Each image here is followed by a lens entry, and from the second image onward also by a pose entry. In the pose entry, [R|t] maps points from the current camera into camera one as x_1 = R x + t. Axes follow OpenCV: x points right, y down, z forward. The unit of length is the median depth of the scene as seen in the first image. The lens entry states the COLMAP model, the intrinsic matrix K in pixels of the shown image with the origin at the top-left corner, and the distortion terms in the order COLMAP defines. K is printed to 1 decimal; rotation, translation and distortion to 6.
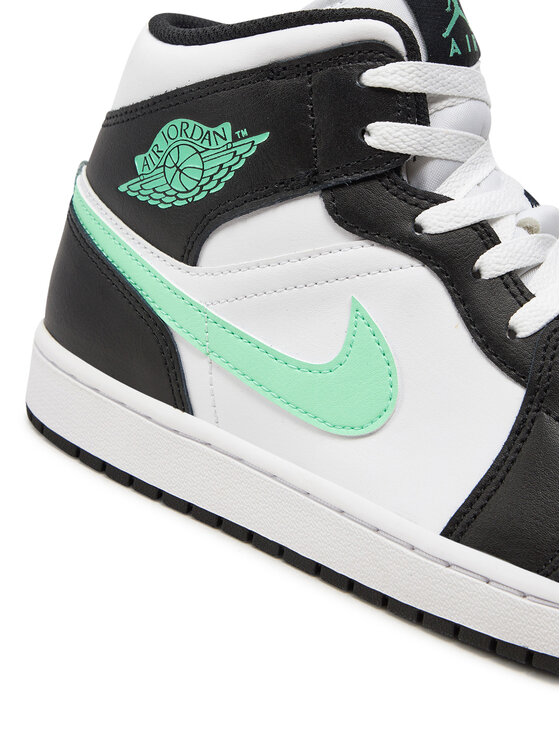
lens RADIAL K [[1553.5, 0, 280.0], [0, 1553.5, 373.0], [0, 0, 1]] dist [-0.209301, -0.140190]
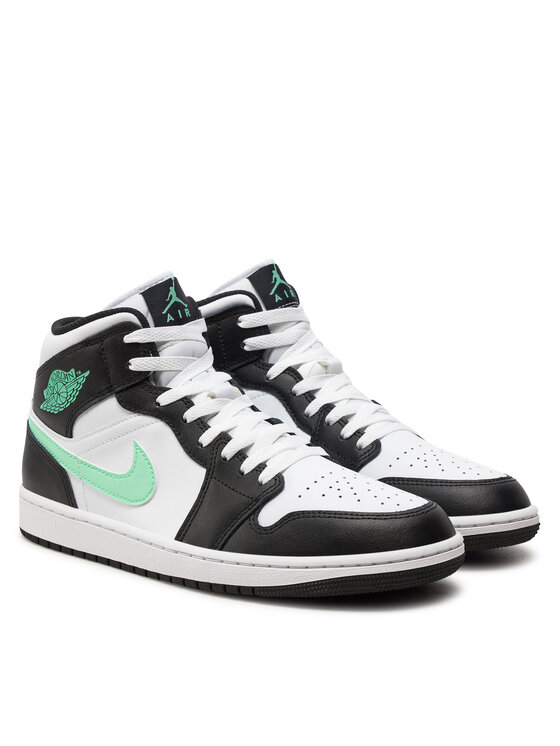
lens RADIAL K [[2433.2, 0, 280.0], [0, 2433.2, 373.0], [0, 0, 1]] dist [-0.225932, -0.692695]
pose [[0.964965, -0.147304, -0.217129, 0.985410], [0.110832, 0.978920, -0.171559, 0.459138], [0.237823, 0.141484, 0.960949, -2.197453]]
